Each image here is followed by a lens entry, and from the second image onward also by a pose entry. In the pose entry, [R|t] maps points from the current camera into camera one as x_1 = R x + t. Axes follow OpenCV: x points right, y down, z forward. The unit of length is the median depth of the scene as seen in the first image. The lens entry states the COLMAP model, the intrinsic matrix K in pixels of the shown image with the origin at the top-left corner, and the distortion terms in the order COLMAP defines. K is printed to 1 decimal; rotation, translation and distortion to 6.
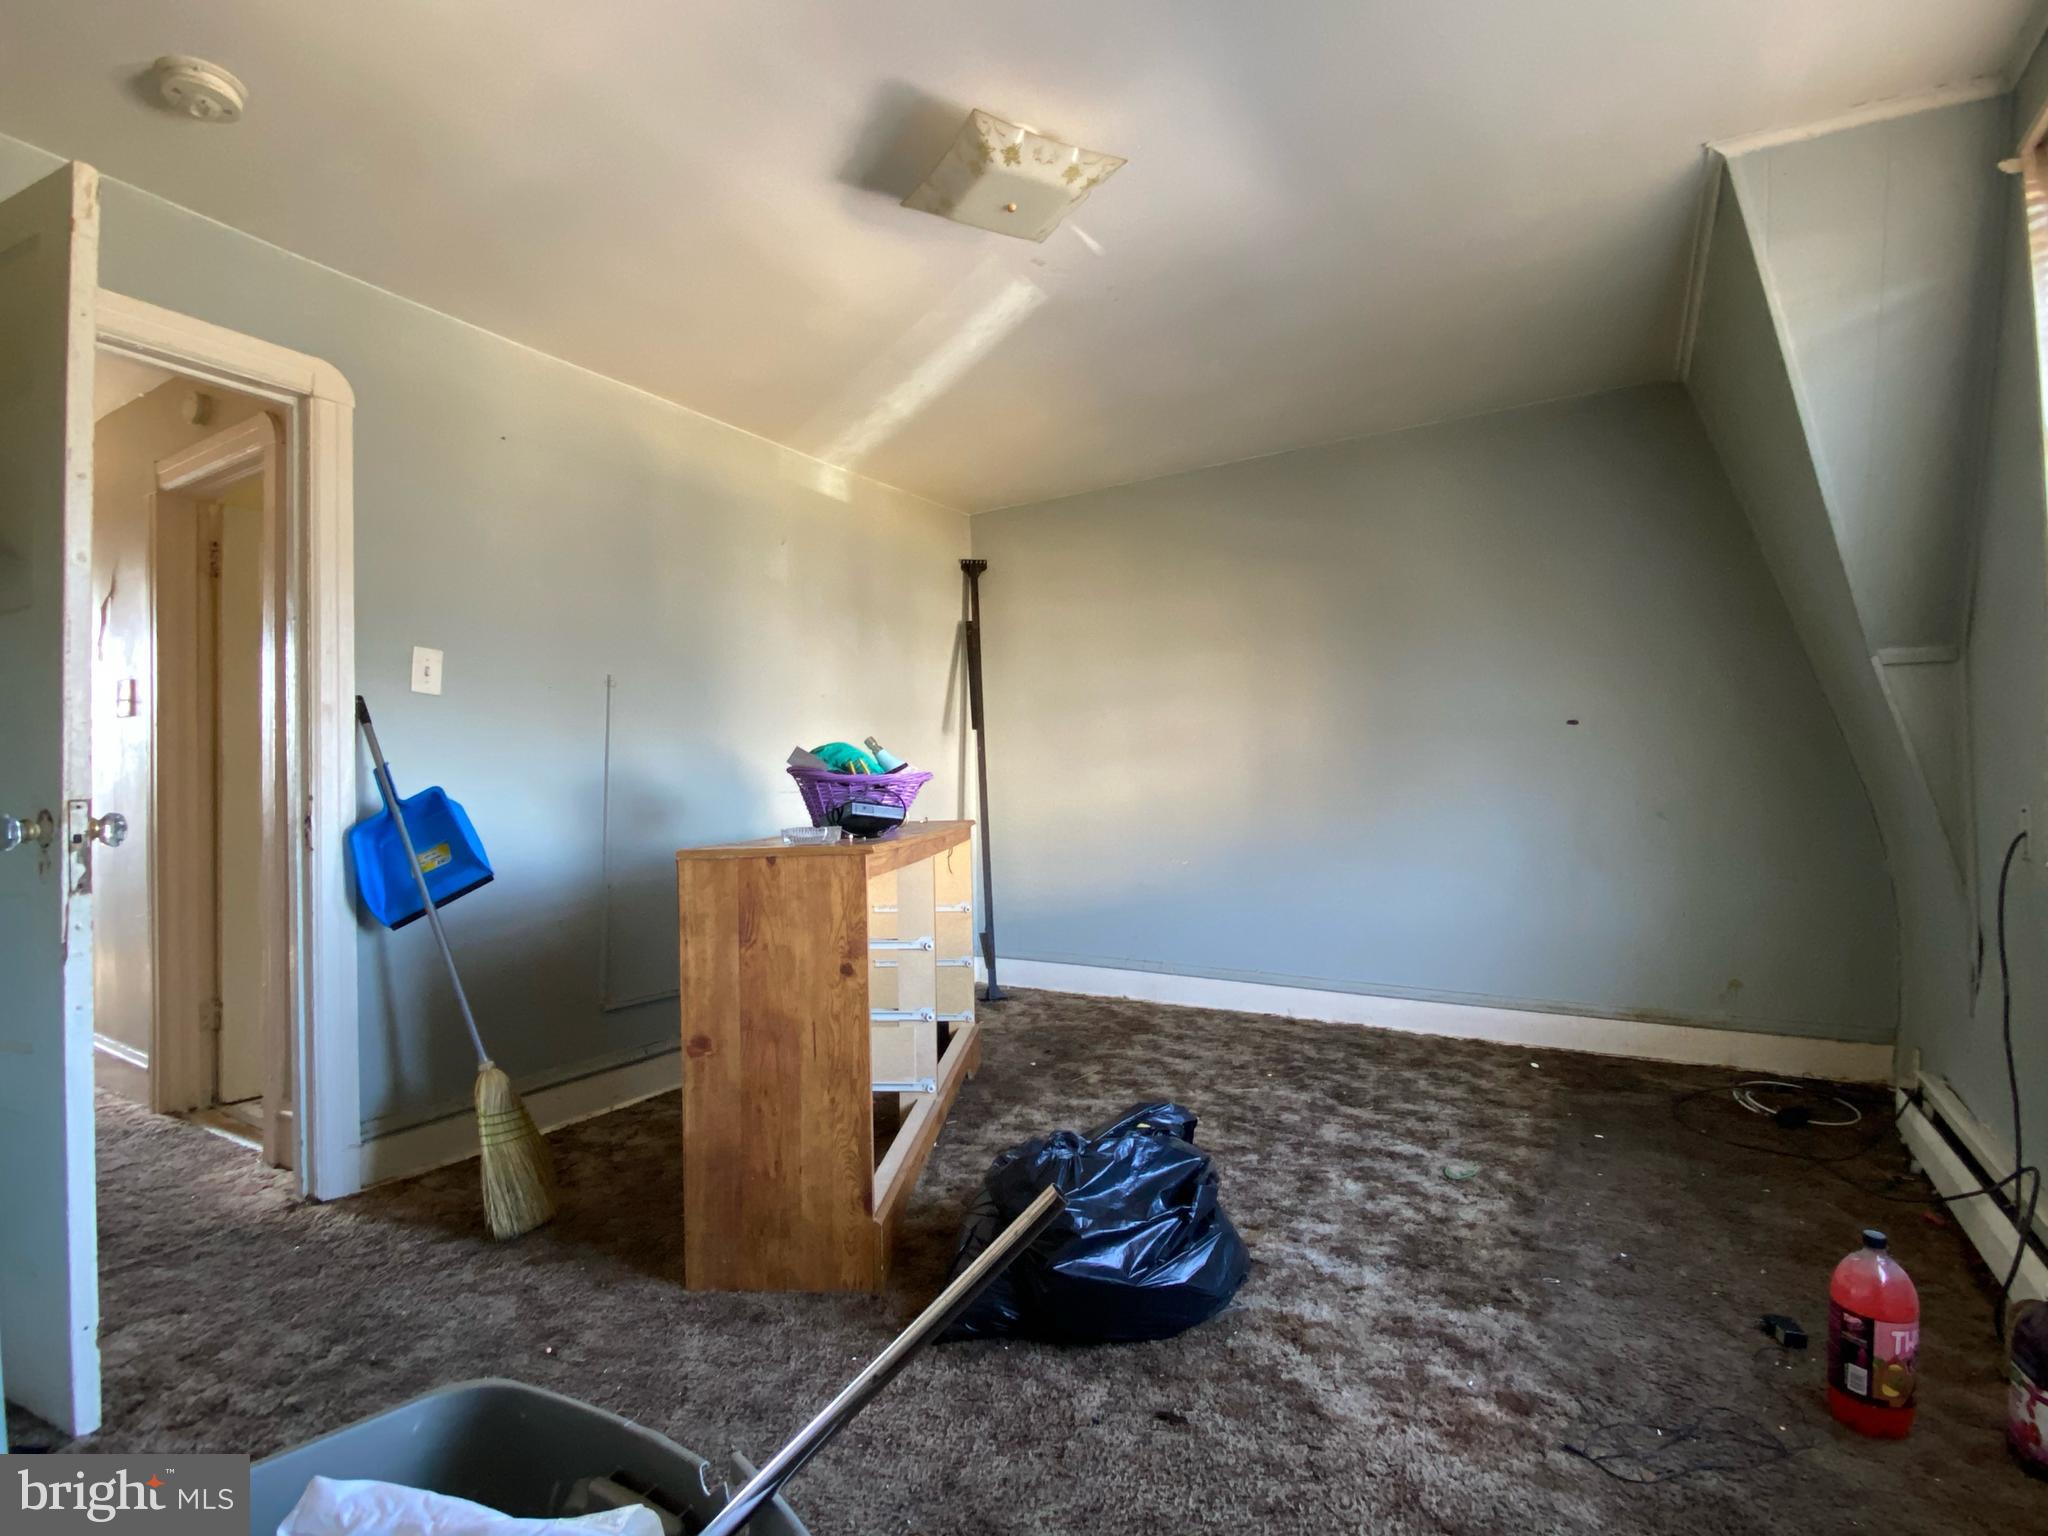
lens RADIAL K [[999.4, 0, 1027.7], [0, 999.4, 779.7], [0, 0, 1]] dist [0.000696, -0.000967]
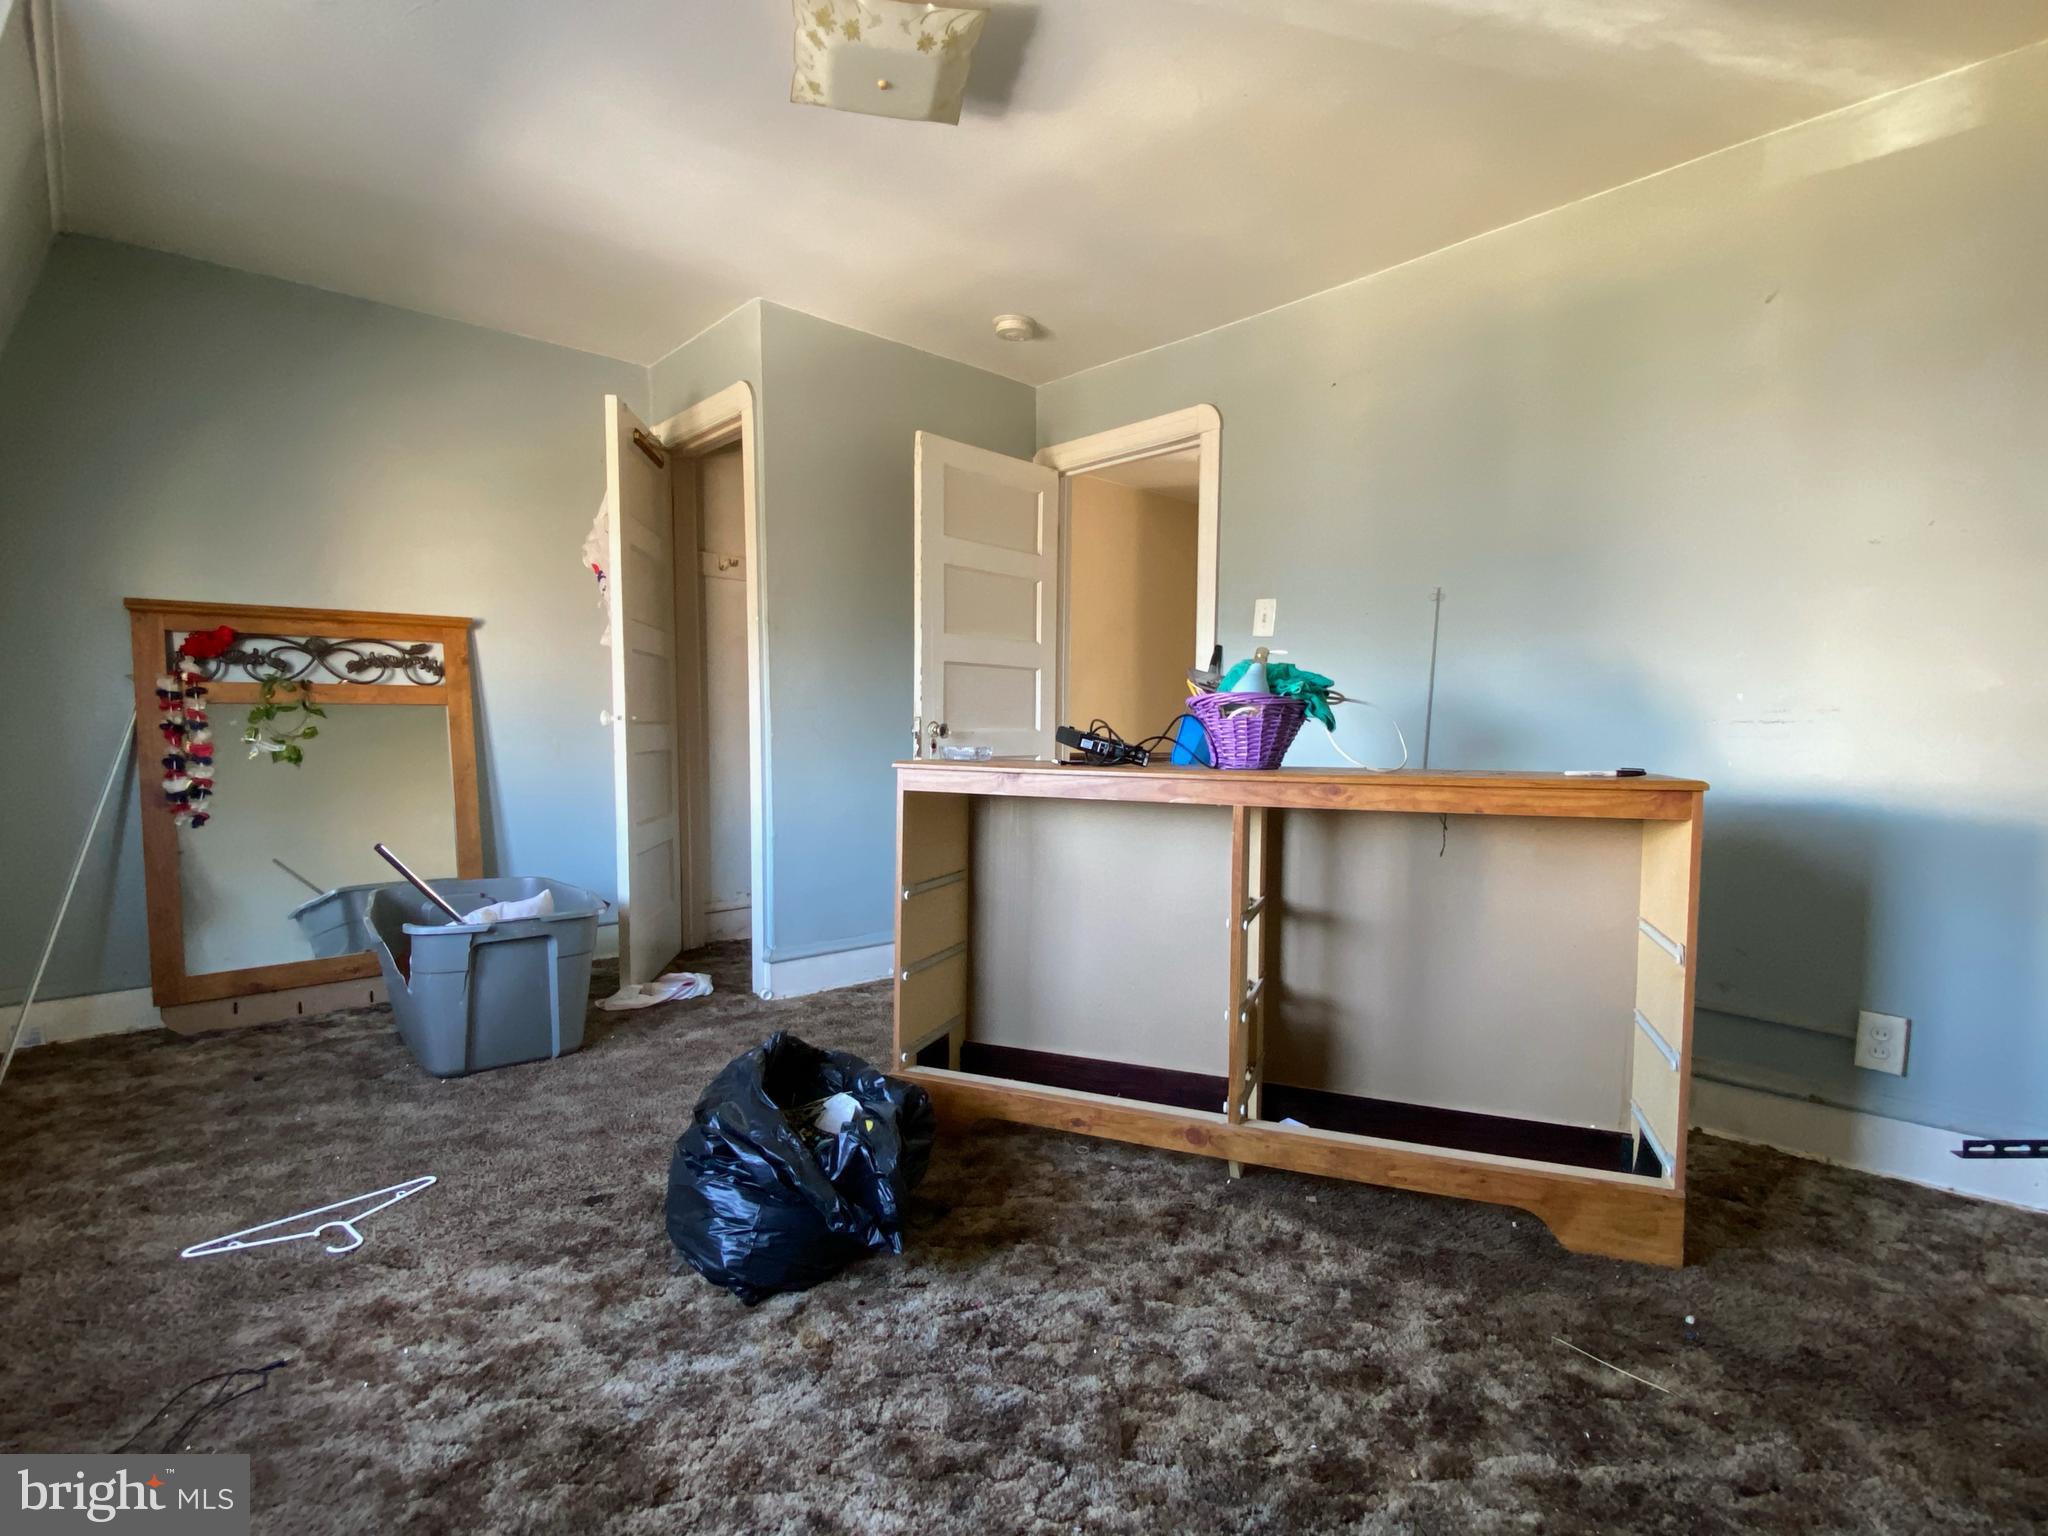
lens RADIAL K [[999.4, 0, 1027.7], [0, 999.4, 779.7], [0, 0, 1]] dist [0.000696, -0.000967]
pose [[-0.267508, 0.078158, -0.960380, 0.849014], [-0.013291, 0.996311, 0.084784, -0.013756], [0.963464, 0.035445, -0.265483, 1.328357]]
